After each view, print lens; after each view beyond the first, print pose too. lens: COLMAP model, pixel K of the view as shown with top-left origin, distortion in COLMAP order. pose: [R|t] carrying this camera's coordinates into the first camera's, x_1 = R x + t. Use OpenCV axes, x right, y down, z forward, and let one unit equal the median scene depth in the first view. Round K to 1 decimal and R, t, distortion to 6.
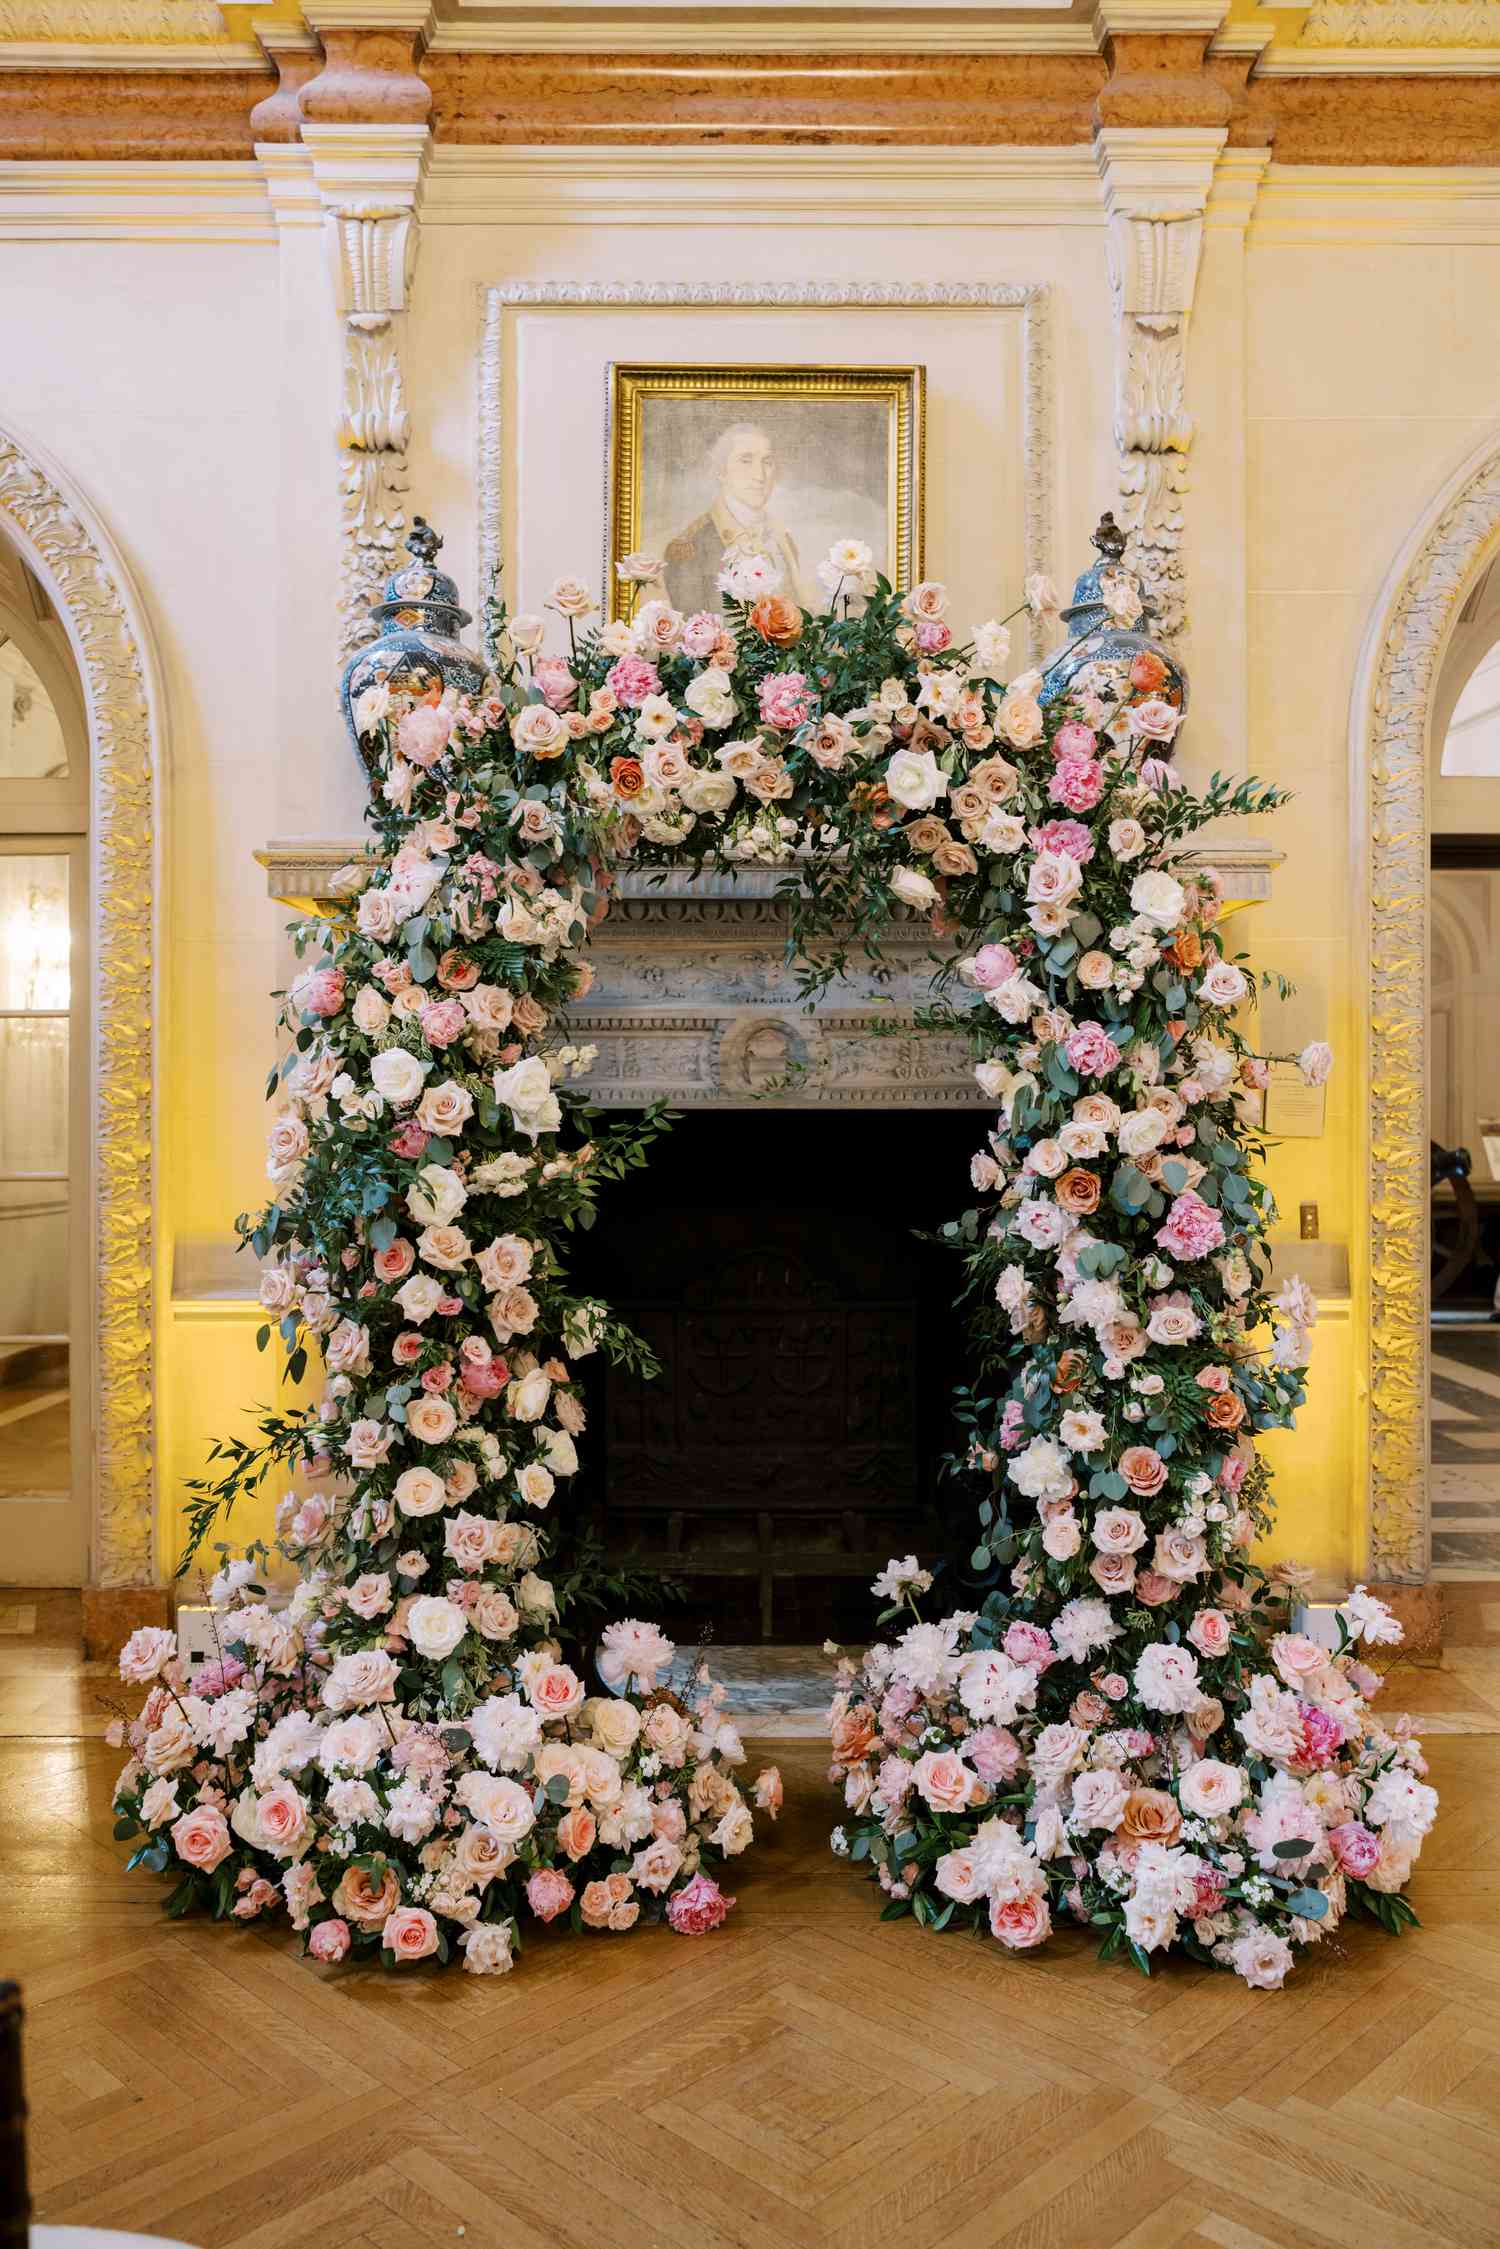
lens RADIAL K [[1960.8, 0, 750.0], [0, 1960.8, 1124.5], [0, 0, 1]] dist [-0.045456, 0.059762]
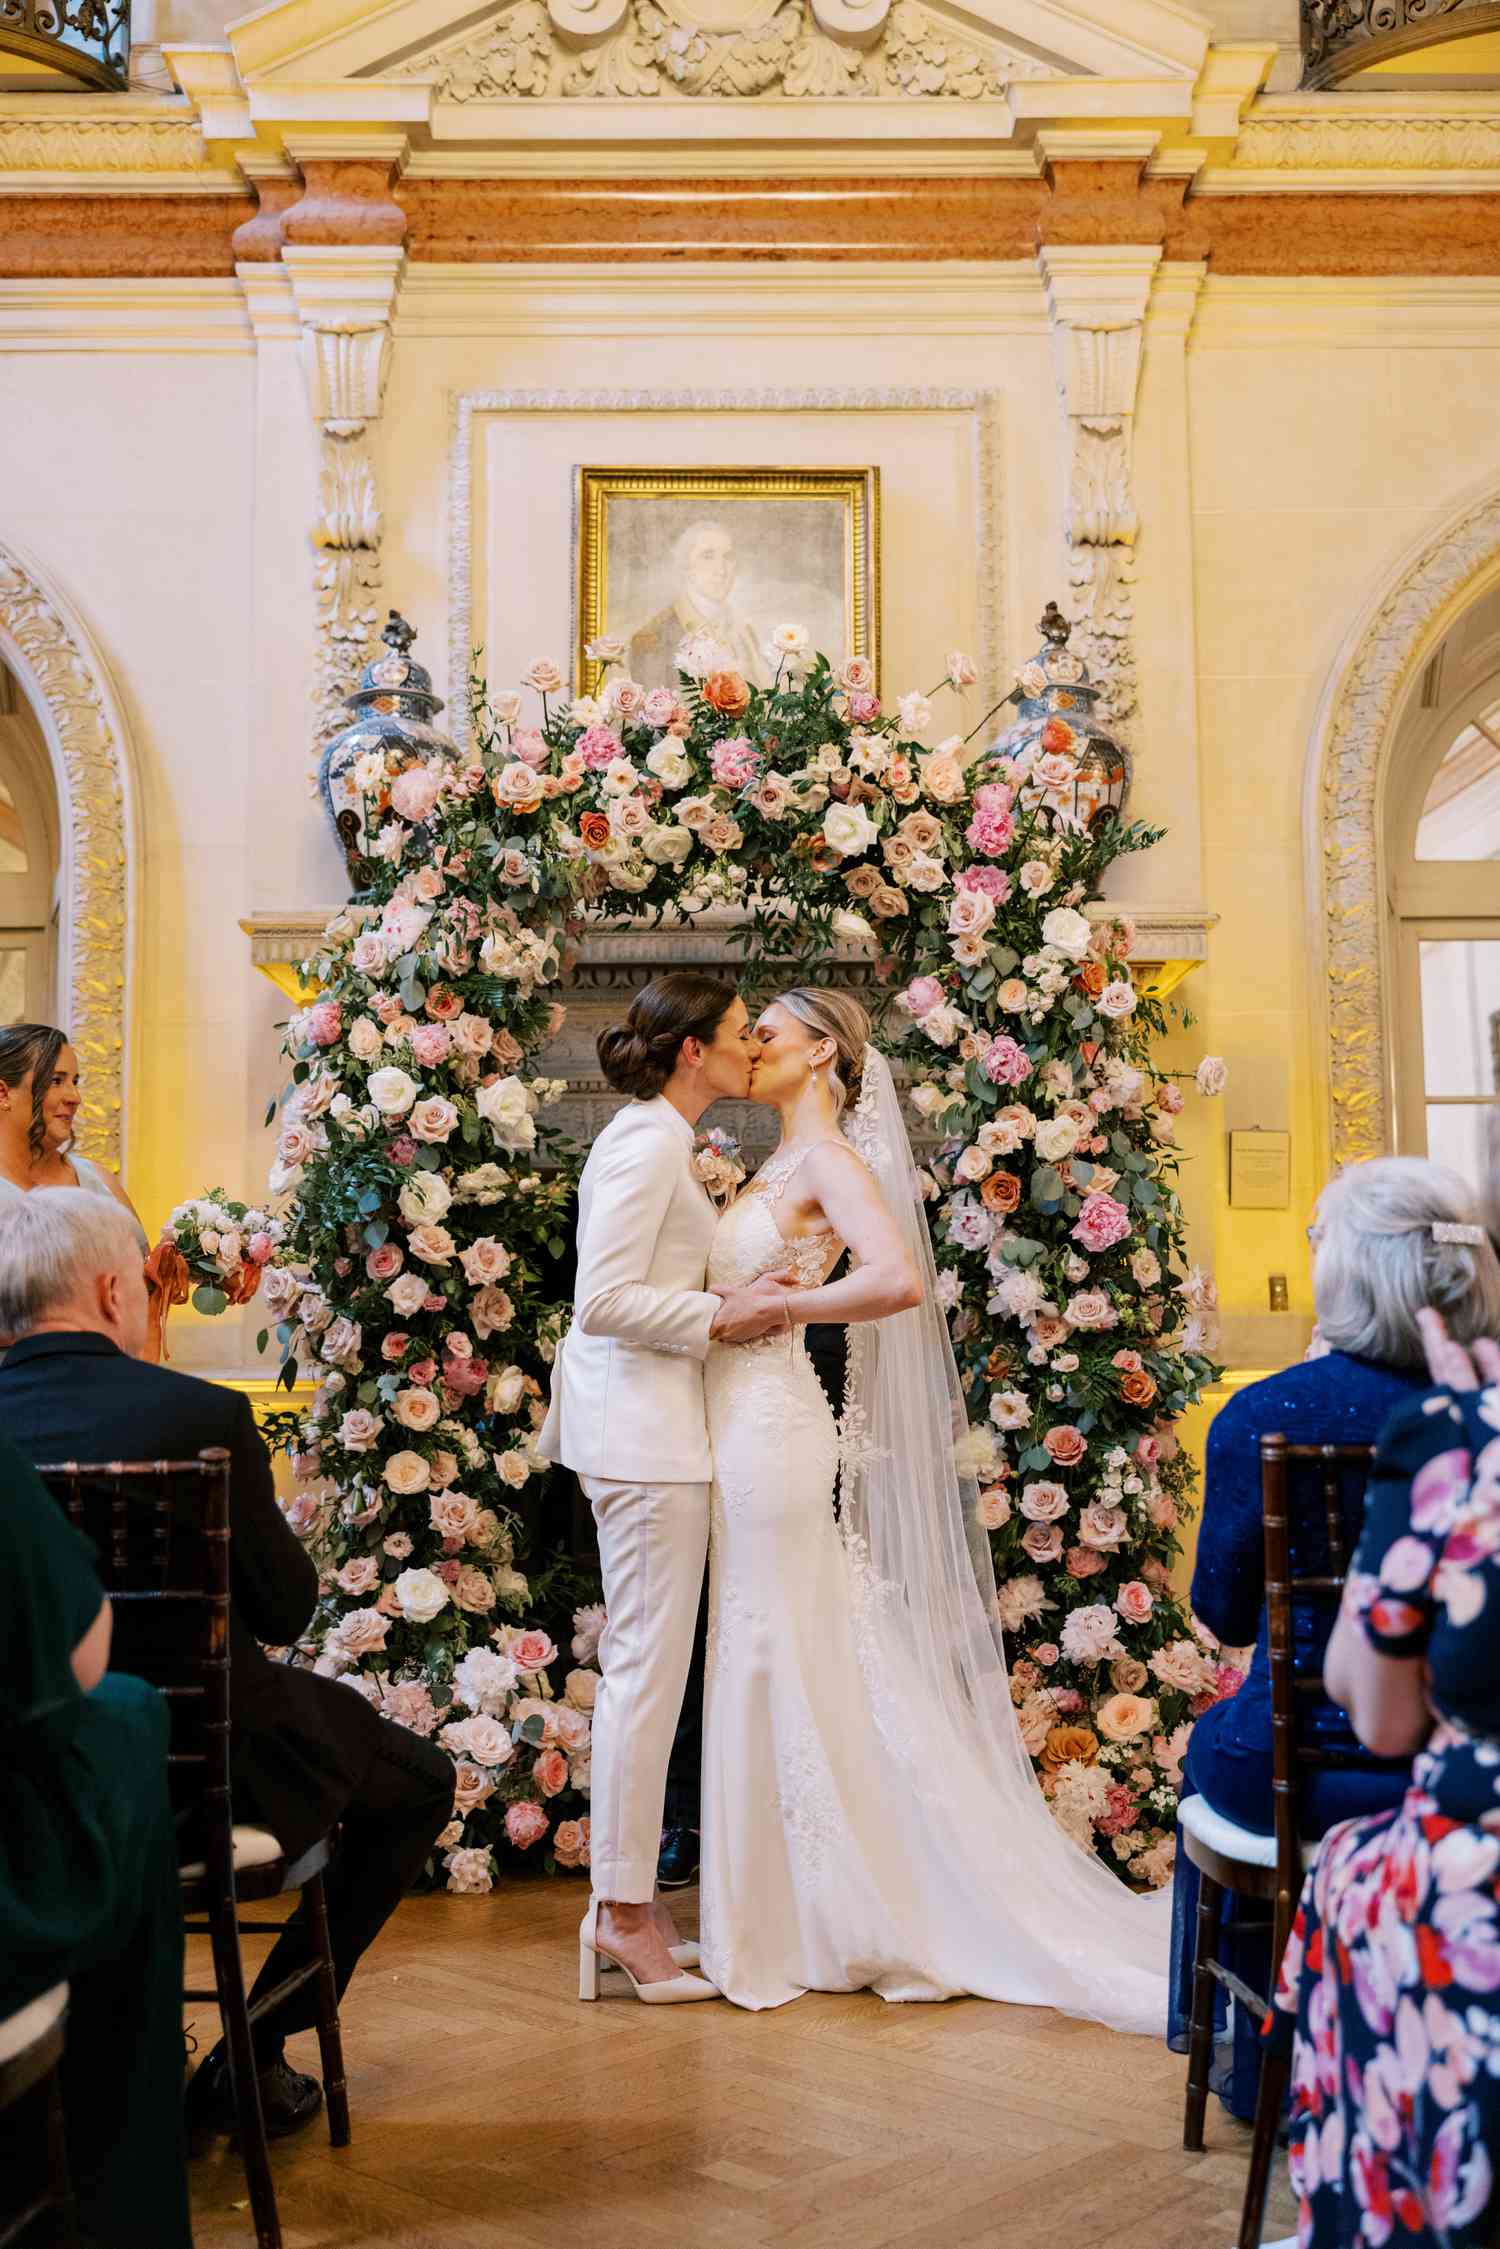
lens RADIAL K [[2526.4, 0, 772.2], [0, 2526.4, 1124.3], [0, 0, 1]] dist [-0.008072, -0.010850]
pose [[0.999921, -0.008592, 0.009223, 0.023833], [0.009526, 0.994263, -0.106537, 0.142639], [-0.008255, 0.106617, 0.994266, -0.417343]]
